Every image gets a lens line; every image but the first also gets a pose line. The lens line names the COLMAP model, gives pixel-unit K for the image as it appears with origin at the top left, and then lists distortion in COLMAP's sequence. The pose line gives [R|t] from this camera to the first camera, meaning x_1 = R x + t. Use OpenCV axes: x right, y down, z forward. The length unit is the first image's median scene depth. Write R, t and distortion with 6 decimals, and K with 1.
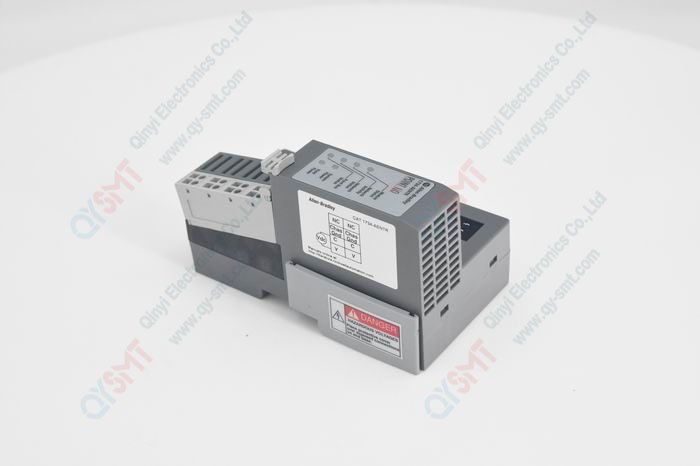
lens RADIAL K [[1277.1, 0, 350.0], [0, 1277.1, 233.0], [0, 0, 1]] dist [-0.021215, -0.017038]
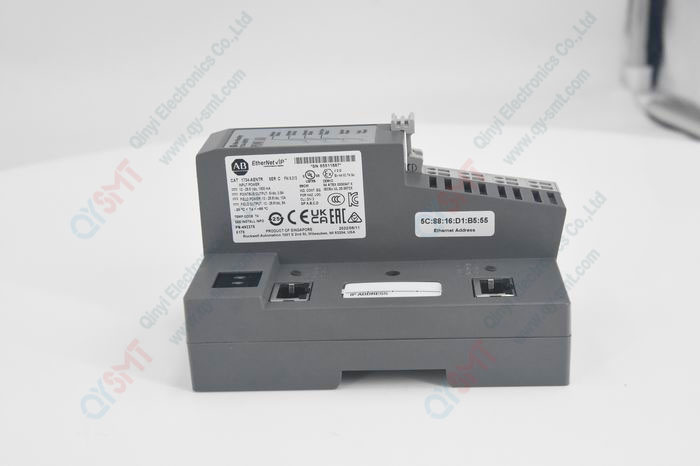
lens RADIAL K [[1082.9, 0, 350.0], [0, 1082.9, 233.0], [0, 0, 1]] dist [0.008692, 0.014053]
pose [[-0.833060, 0.279464, -0.477401, 0.360780], [-0.242486, 0.591195, 0.769213, -0.588411], [0.497204, 0.756564, -0.424735, 1.373353]]
